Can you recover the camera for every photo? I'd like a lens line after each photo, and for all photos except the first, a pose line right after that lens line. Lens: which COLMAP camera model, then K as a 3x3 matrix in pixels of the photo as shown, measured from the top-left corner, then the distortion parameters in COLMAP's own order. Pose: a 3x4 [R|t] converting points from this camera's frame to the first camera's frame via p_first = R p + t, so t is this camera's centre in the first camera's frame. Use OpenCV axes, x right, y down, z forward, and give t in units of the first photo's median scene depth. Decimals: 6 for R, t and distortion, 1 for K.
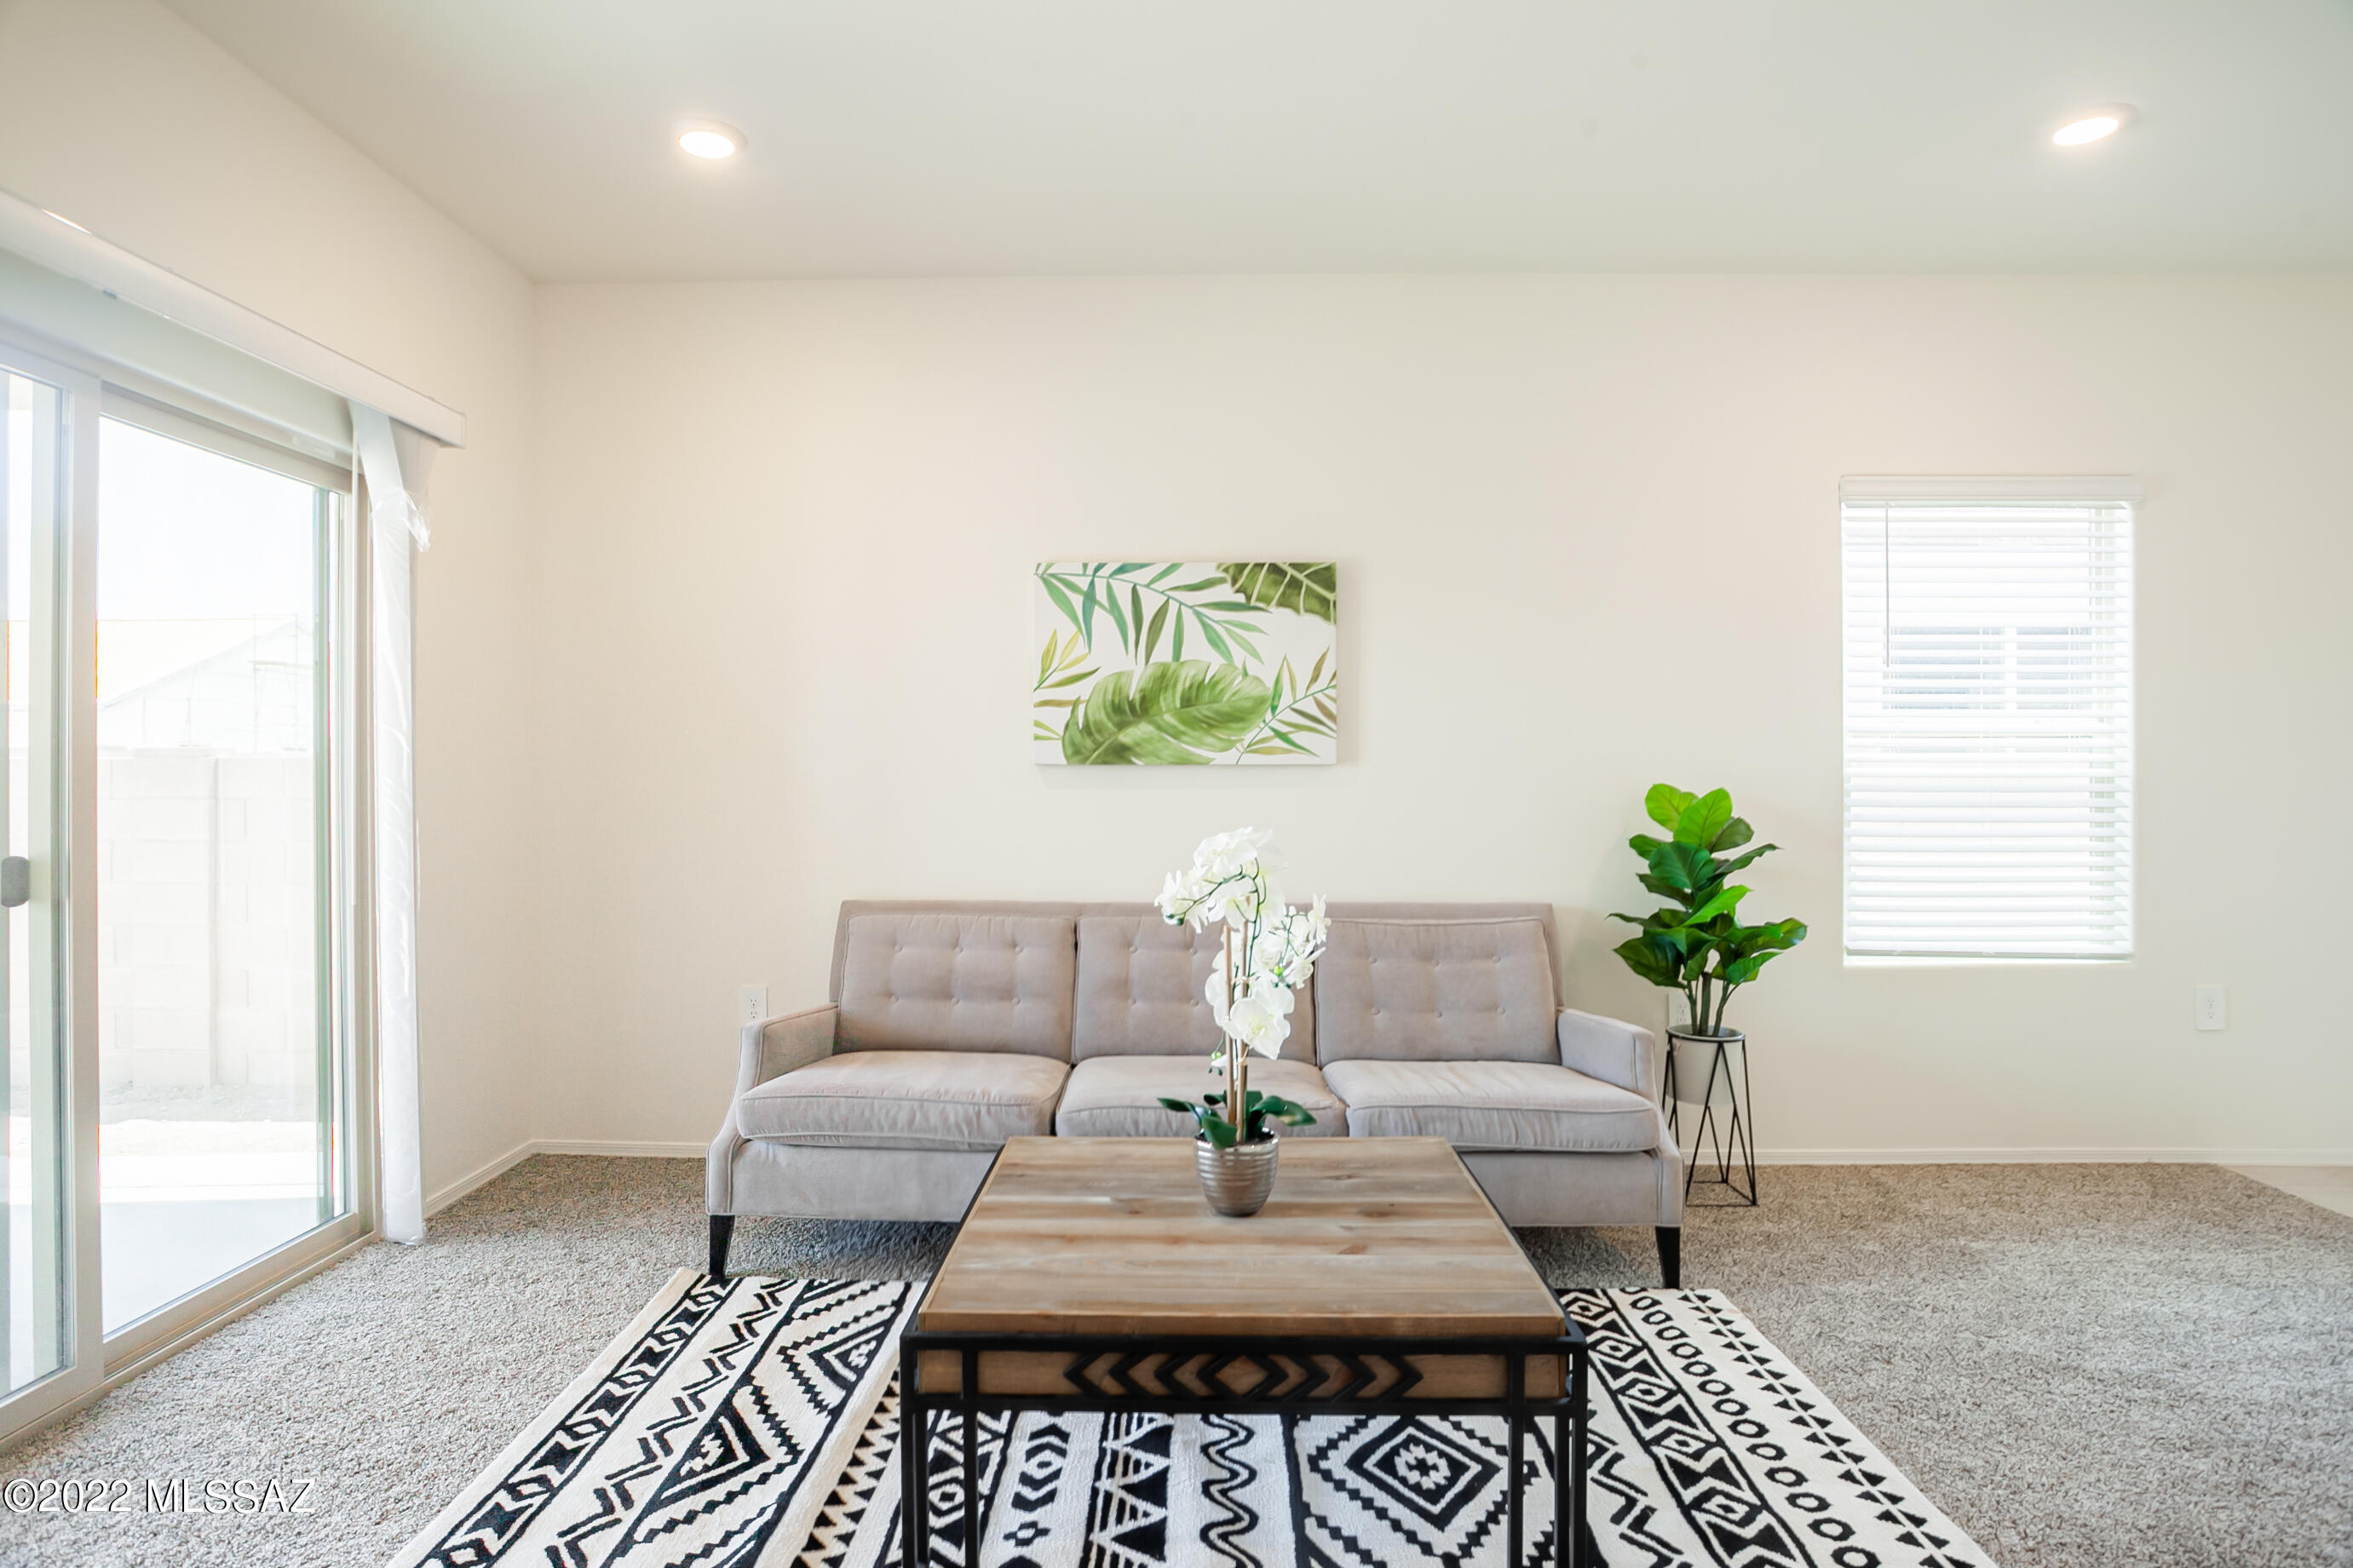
lens RADIAL K [[1316.8, 0, 1153.1], [0, 1316.8, 786.2], [0, 0, 1]] dist [-0.091109, 0.065874]
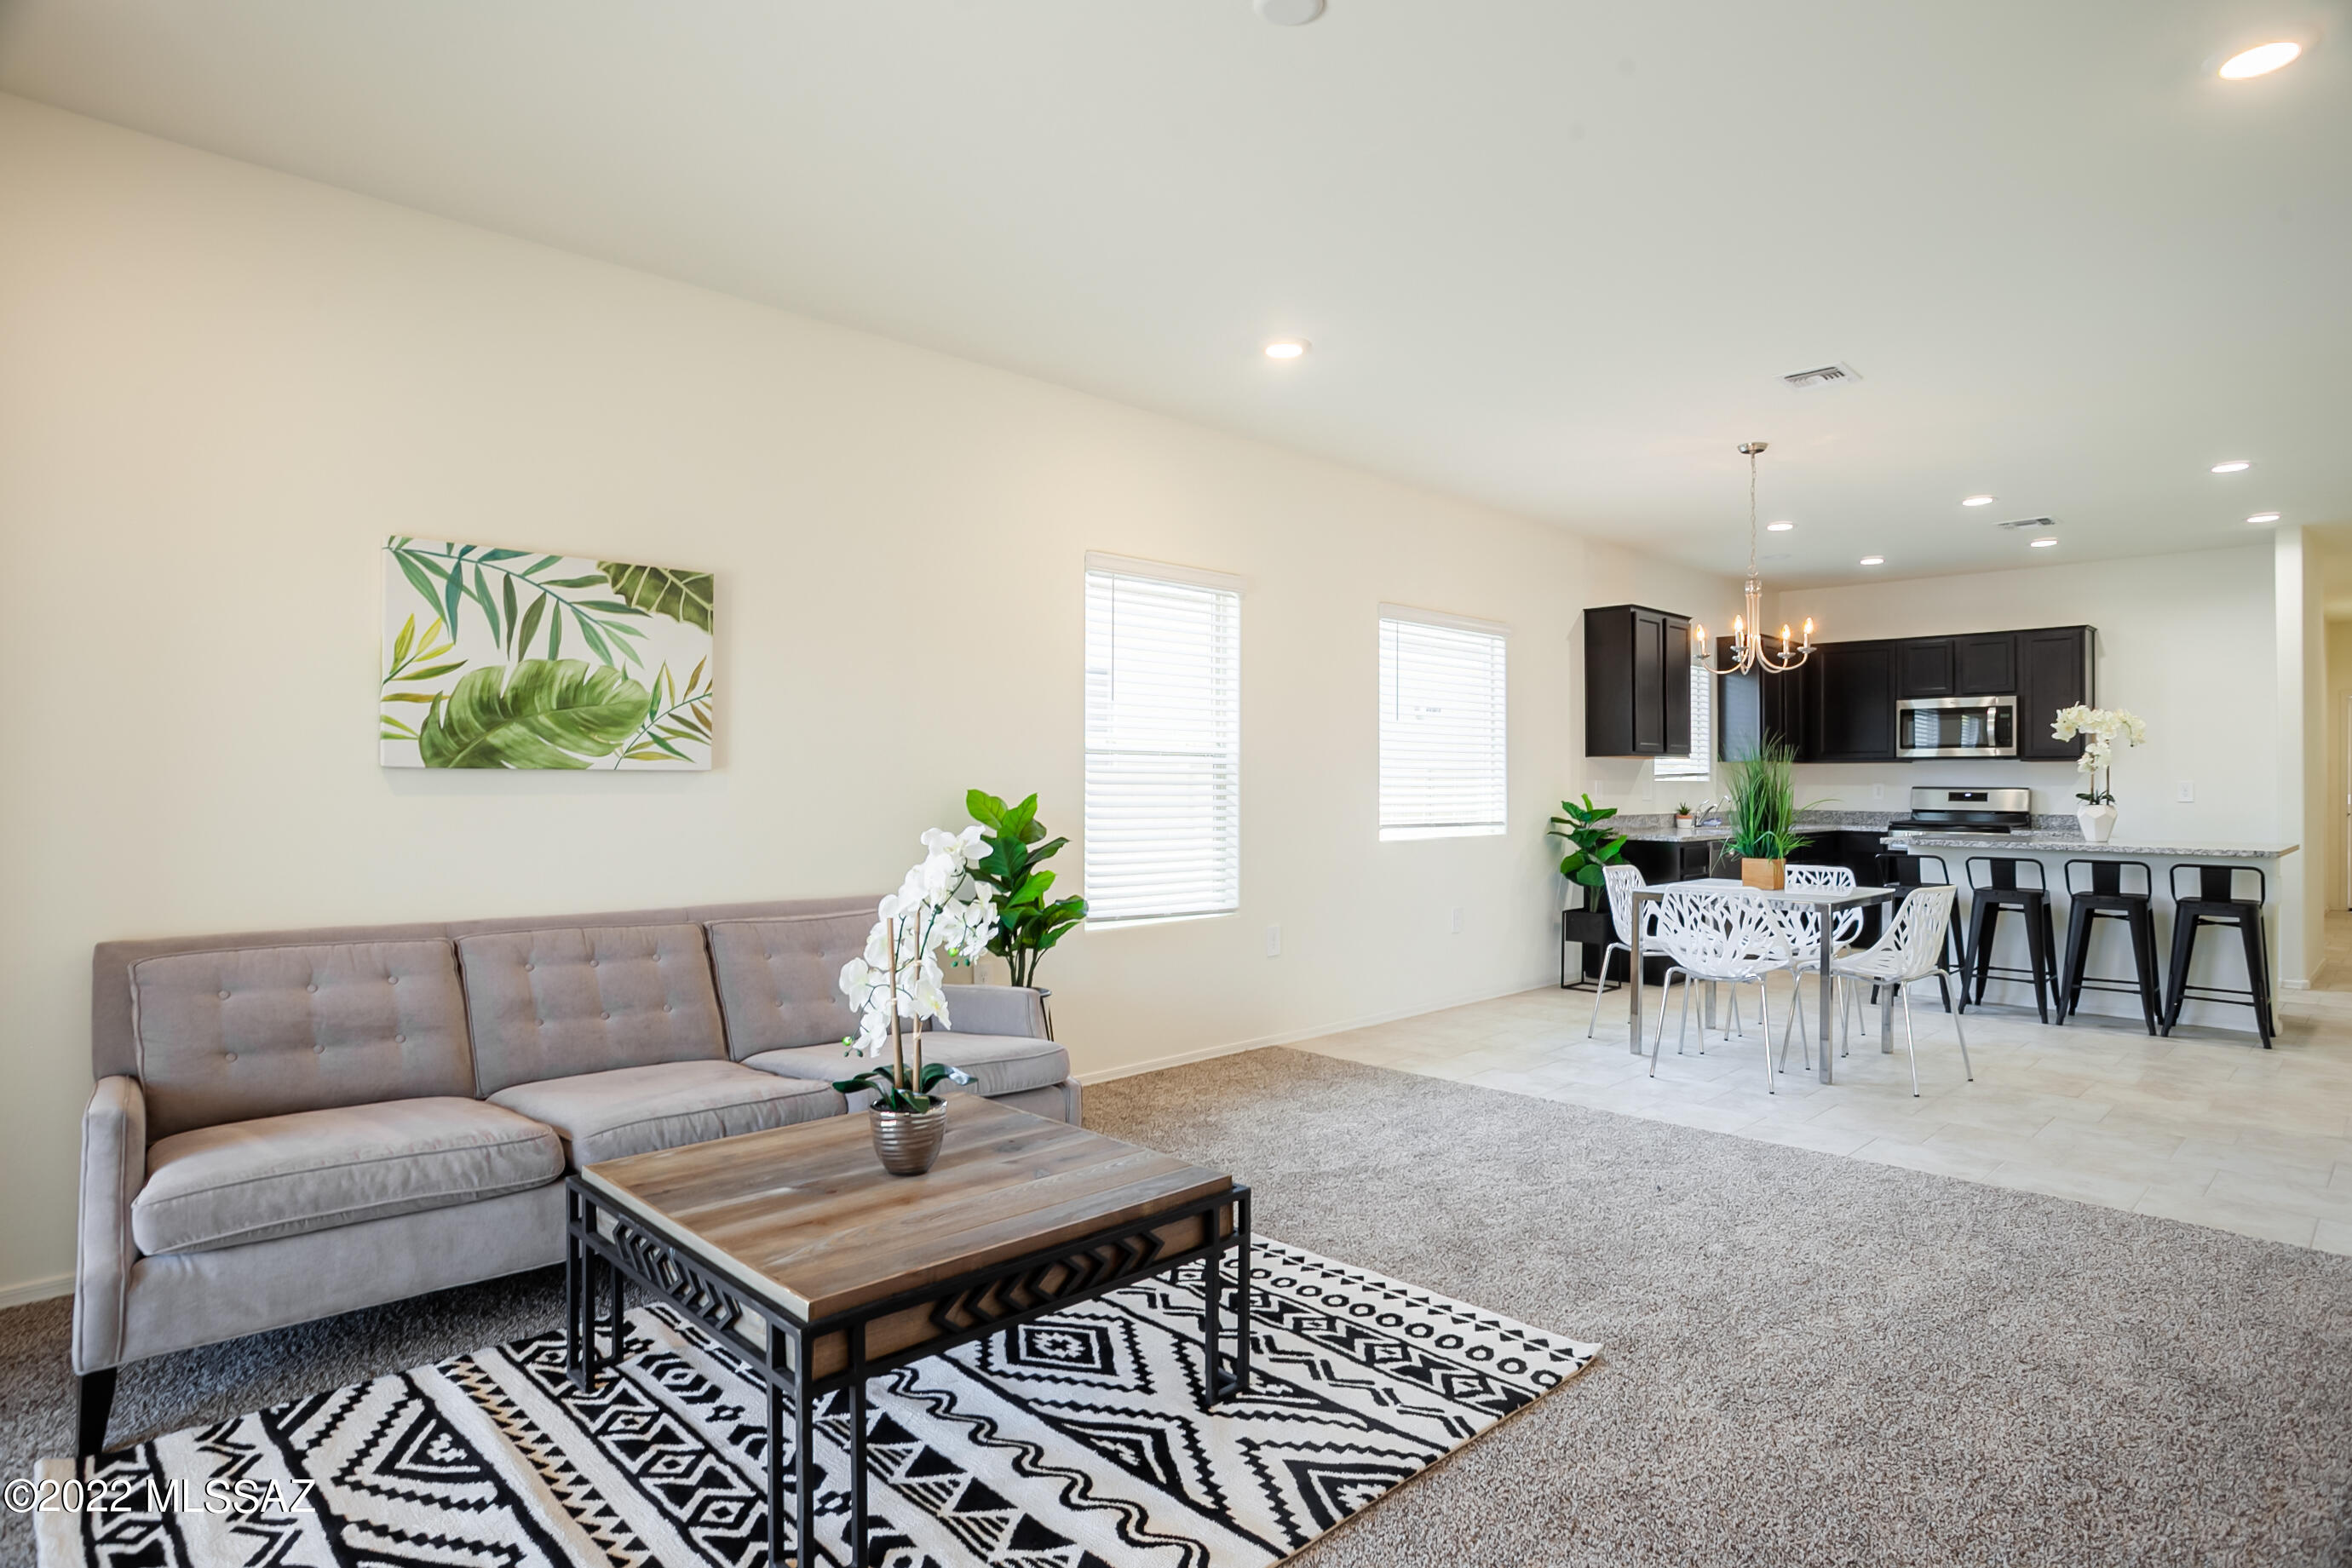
lens RADIAL K [[1301.3, 0, 1191.1], [0, 1301.3, 786.9], [0, 0, 1]] dist [-0.058940, 0.034914]
pose [[0.684363, 0.001967, 0.729139, -0.342005], [-0.001684, 0.999998, -0.001117, -0.003387], [-0.729140, -0.000463, 0.684365, 0.034436]]
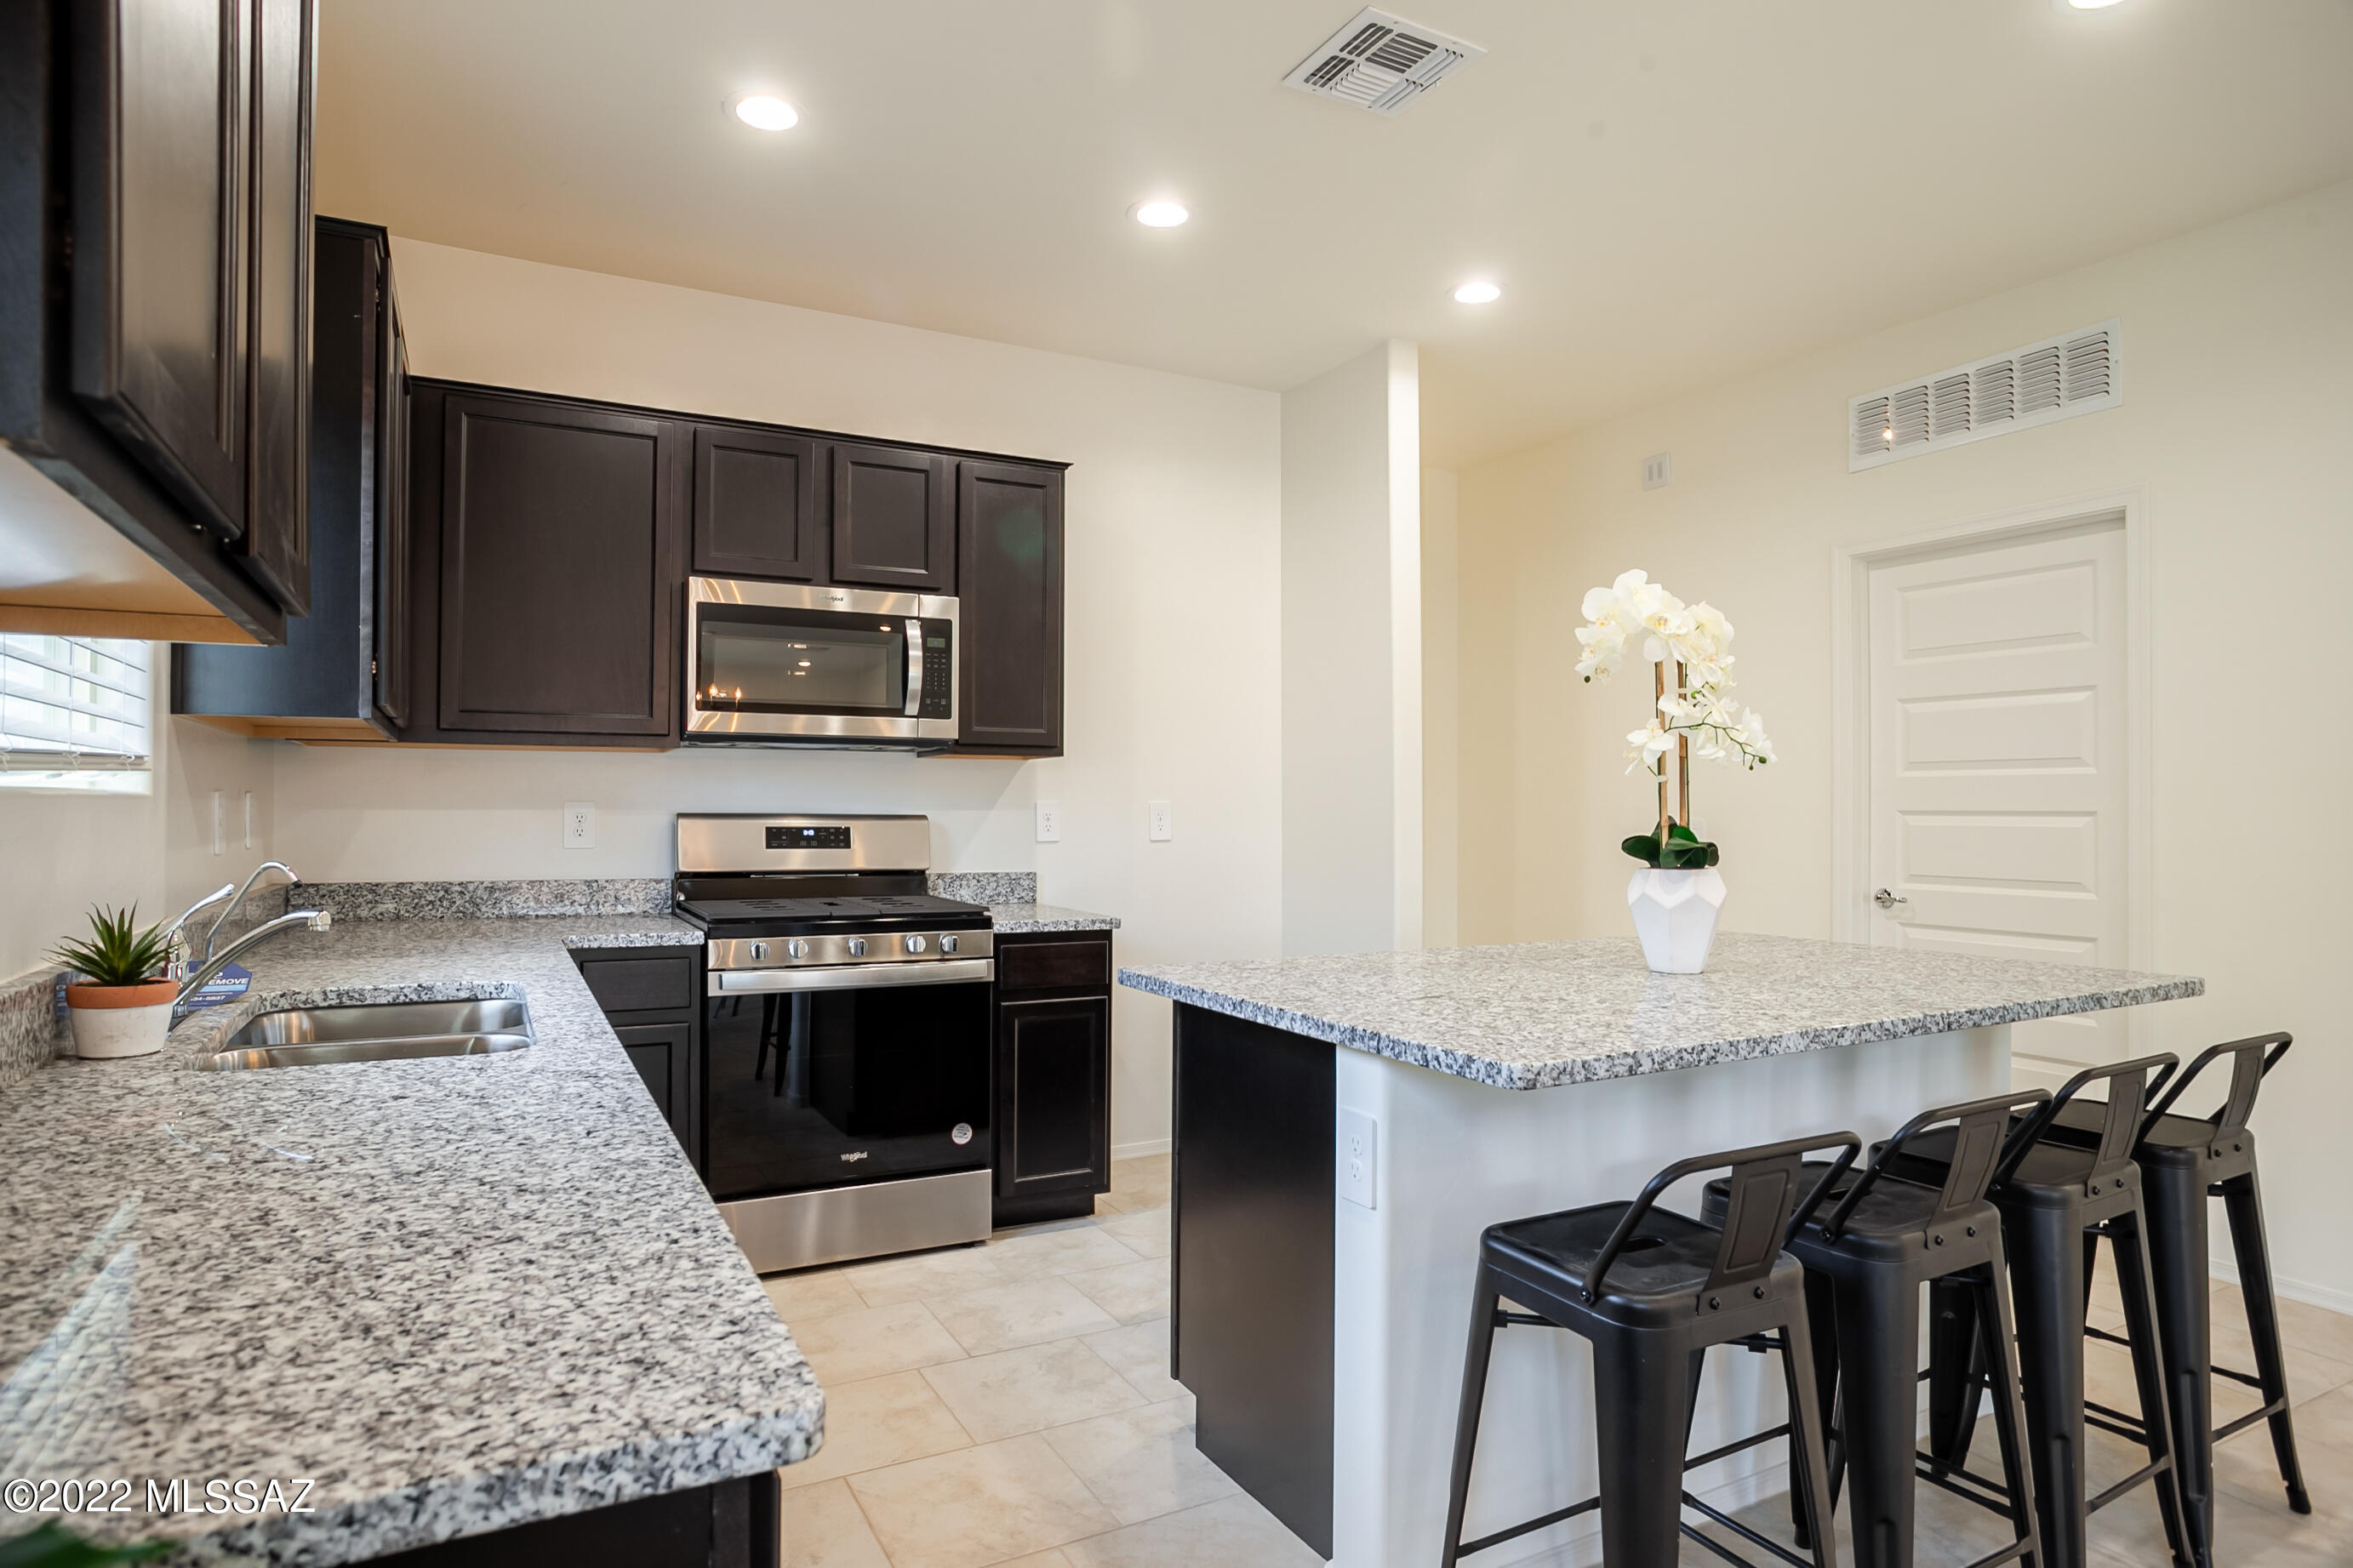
lens RADIAL K [[1328.9, 0, 1119.6], [0, 1328.9, 776.2], [0, 0, 1]] dist [-0.059731, 0.035092]
pose [[-0.496216, 0.021317, 0.867937, 1.396210], [0.001587, 0.999719, -0.023646, -0.012329], [-0.868198, -0.010356, -0.496110, 0.909868]]
